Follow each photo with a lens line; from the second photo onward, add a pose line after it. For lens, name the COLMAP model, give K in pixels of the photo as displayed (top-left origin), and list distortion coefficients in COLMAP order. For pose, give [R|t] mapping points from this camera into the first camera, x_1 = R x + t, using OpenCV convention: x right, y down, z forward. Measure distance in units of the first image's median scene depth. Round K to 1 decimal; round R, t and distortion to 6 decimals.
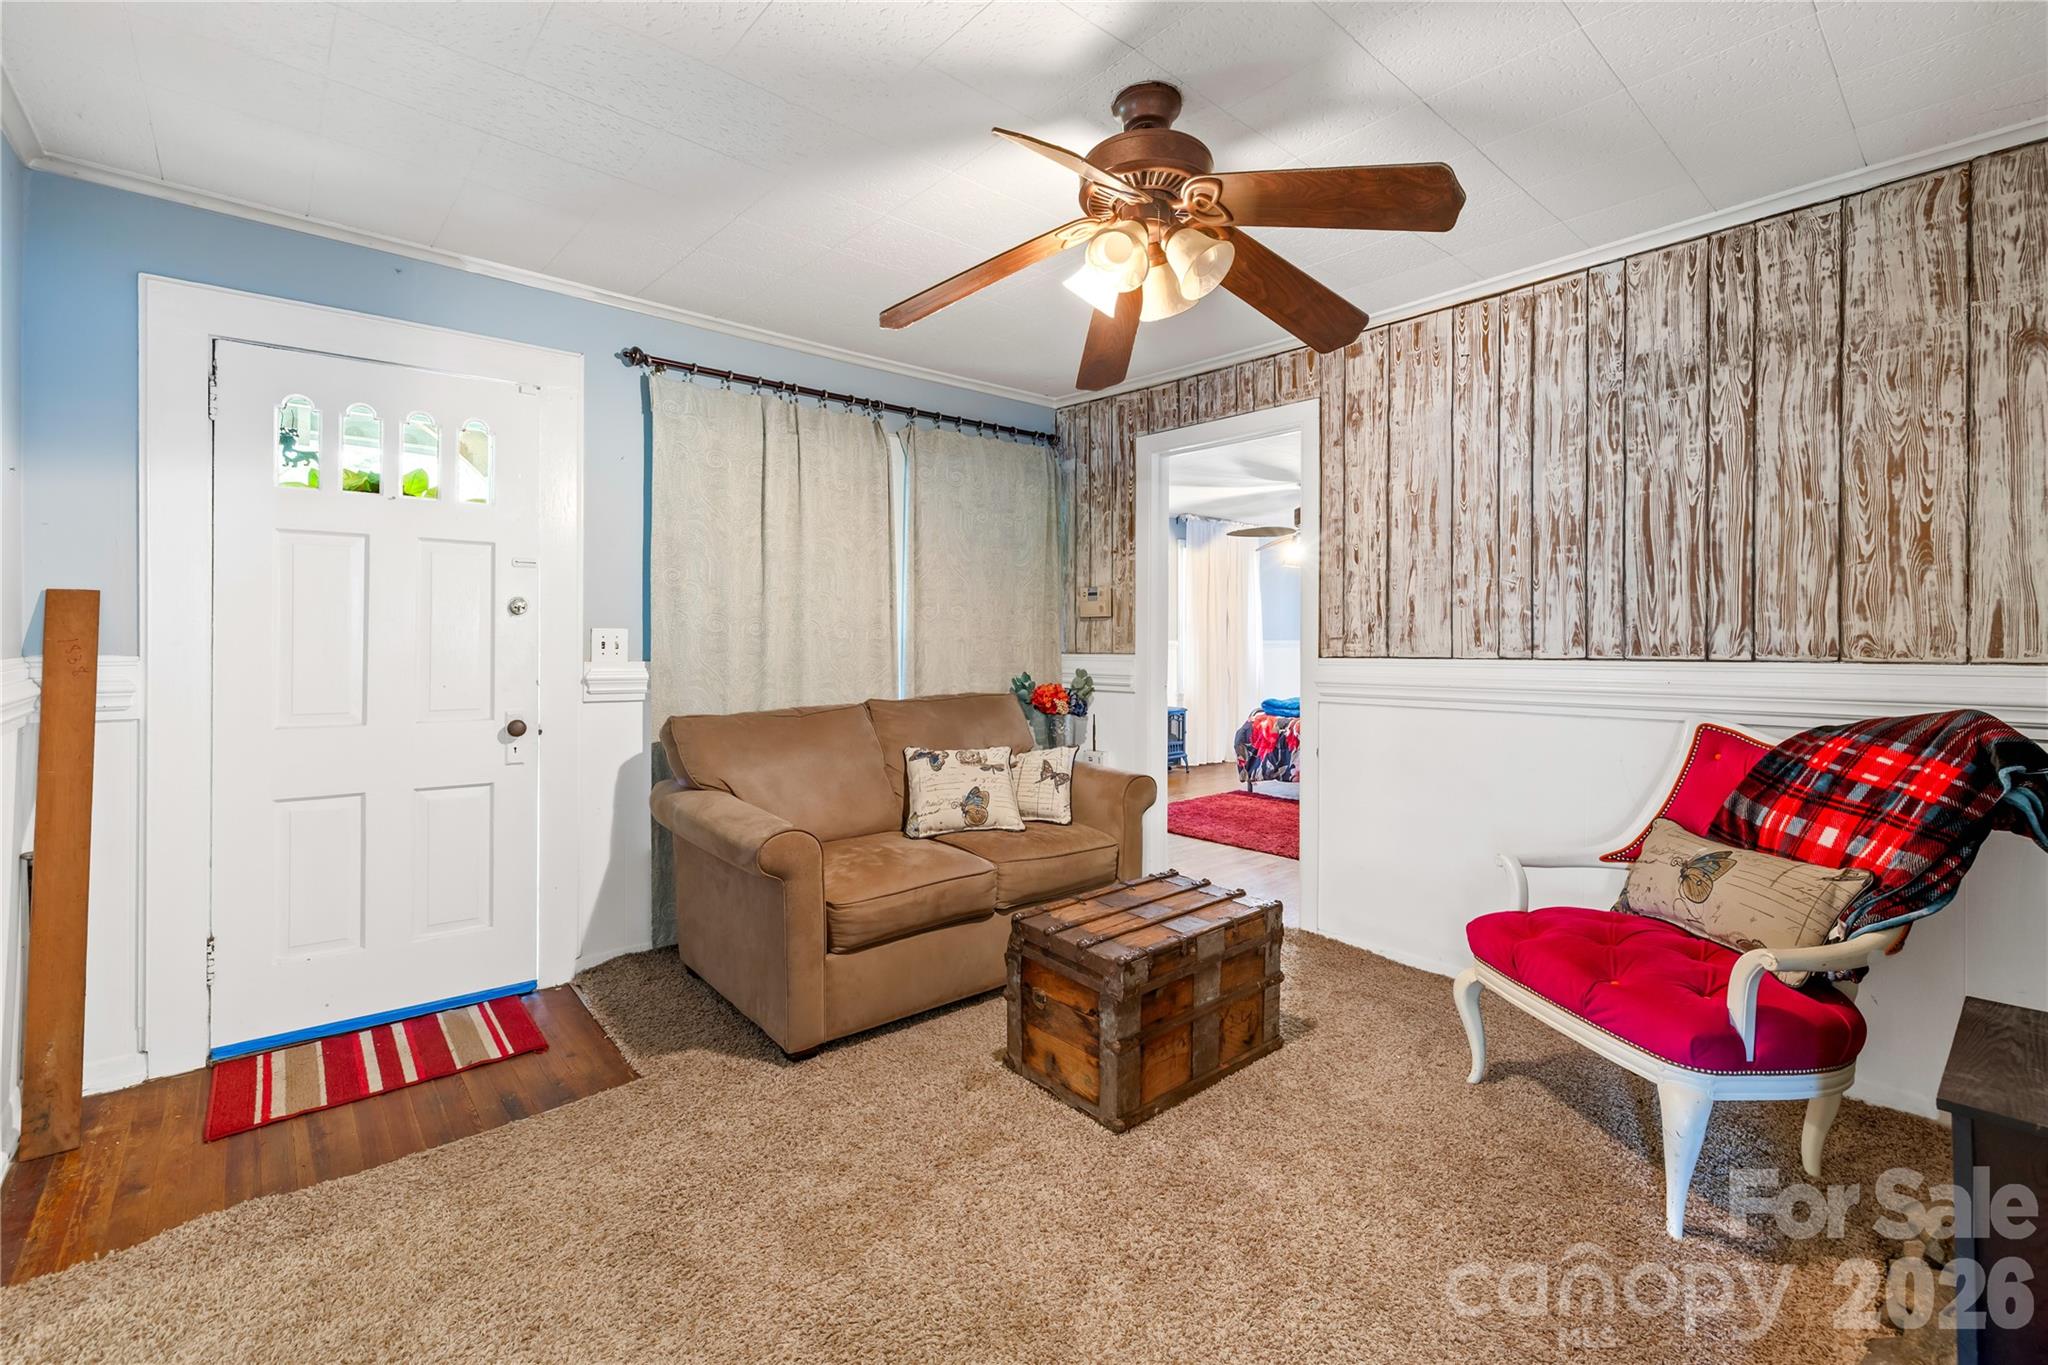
lens RADIAL K [[886.7, 0, 1016.5], [0, 886.7, 634.5], [0, 0, 1]] dist [0.000772, 0.000051]
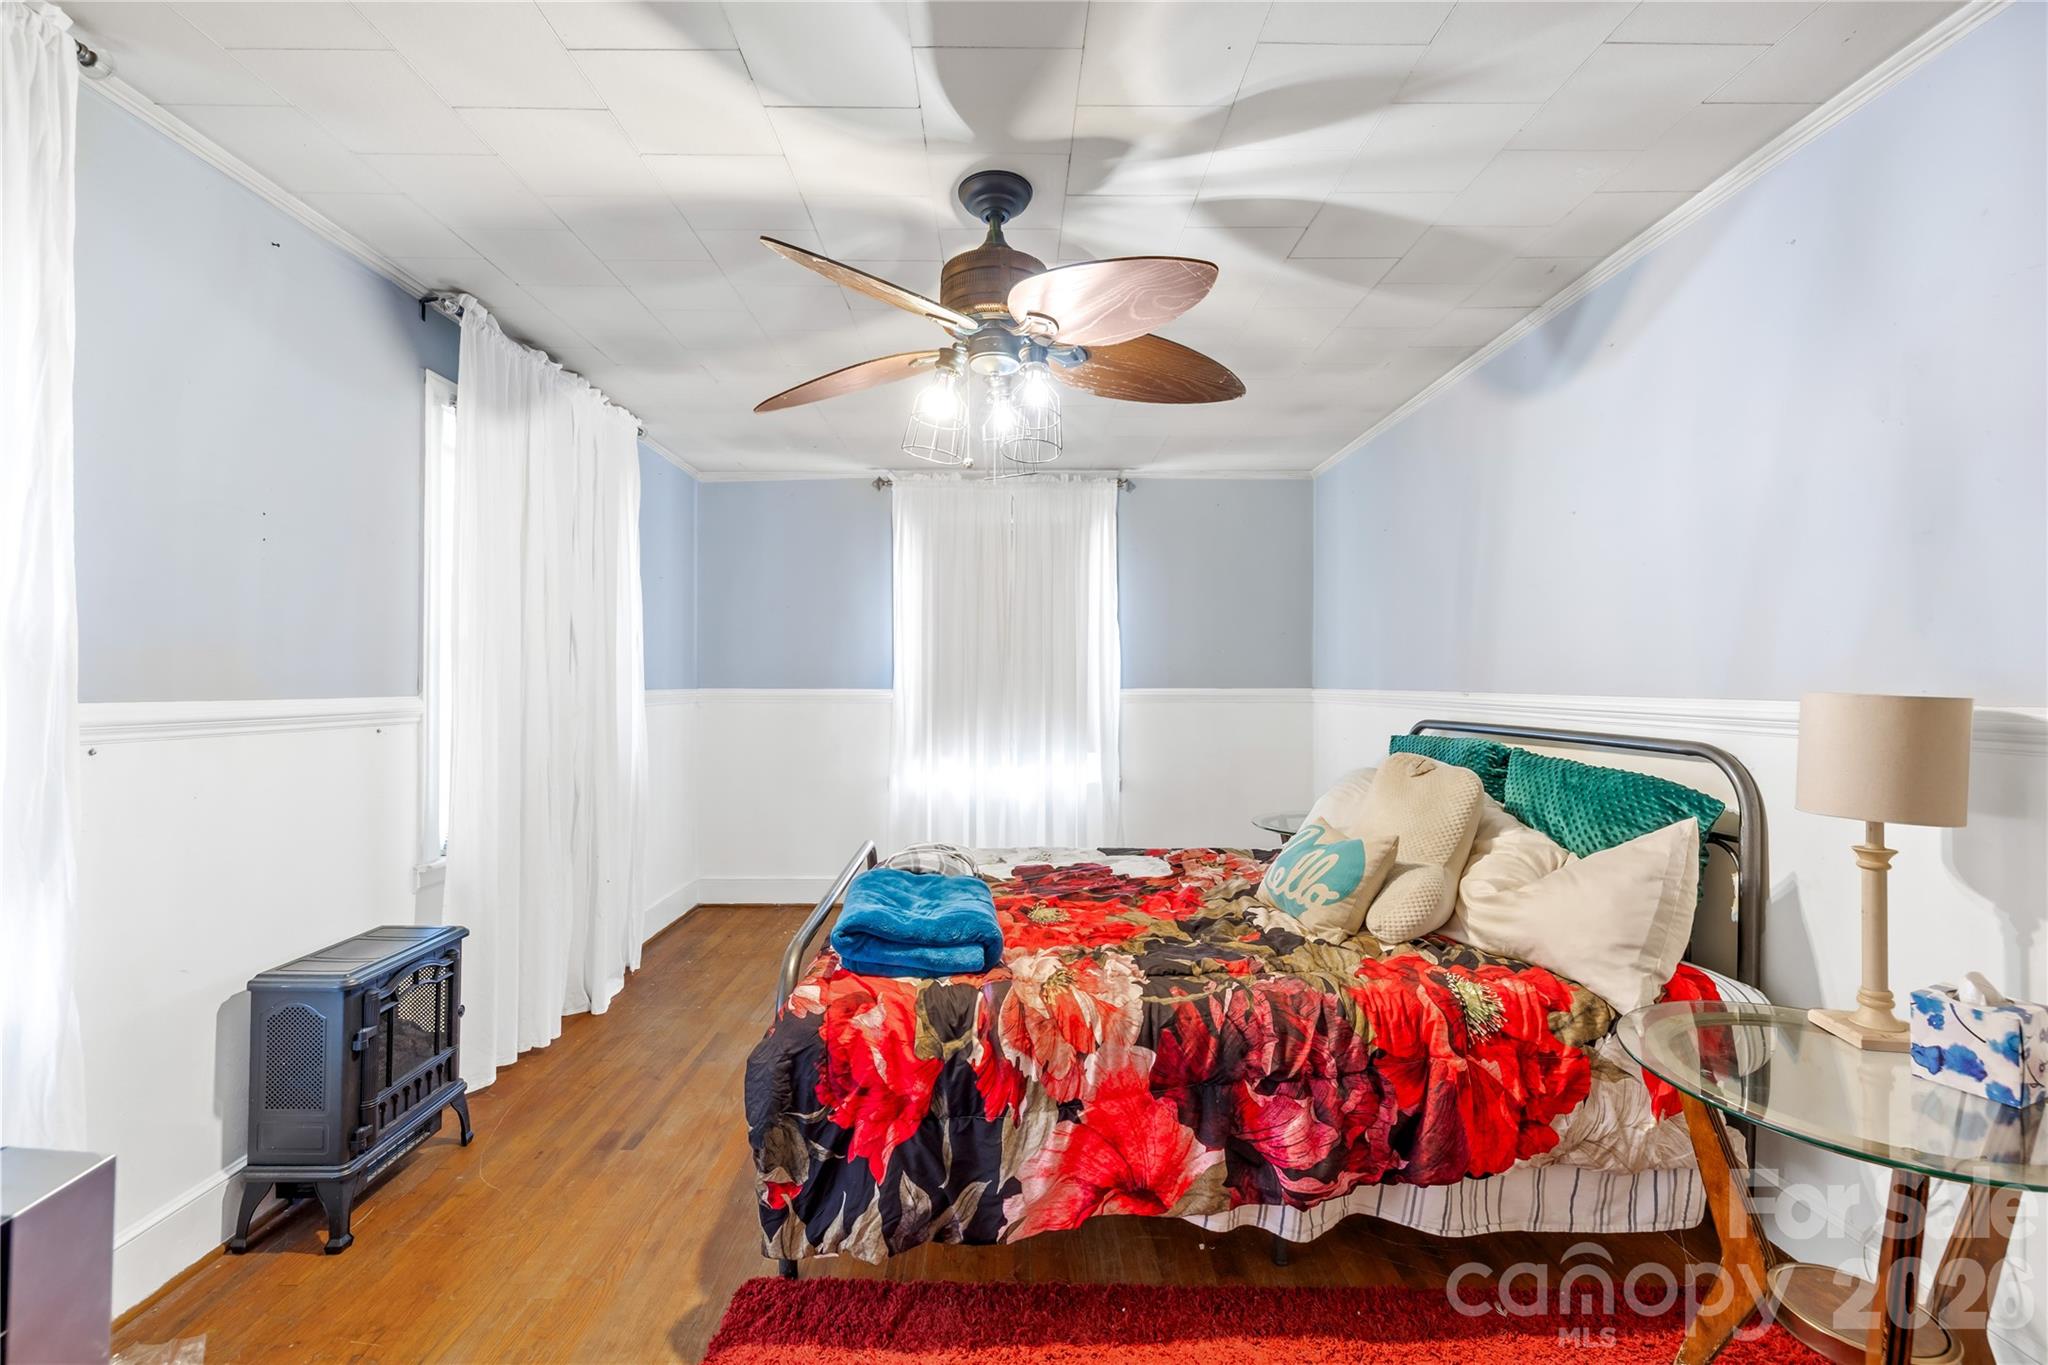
lens RADIAL K [[872.8, 0, 1018.0], [0, 872.8, 671.8], [0, 0, 1]] dist [0.000722, 0.000056]
pose [[0.661343, 0.008964, 0.750030, 0.113781], [-0.006126, 0.999960, -0.006549, -0.002122], [-0.750058, -0.000263, 0.661371, 0.802845]]
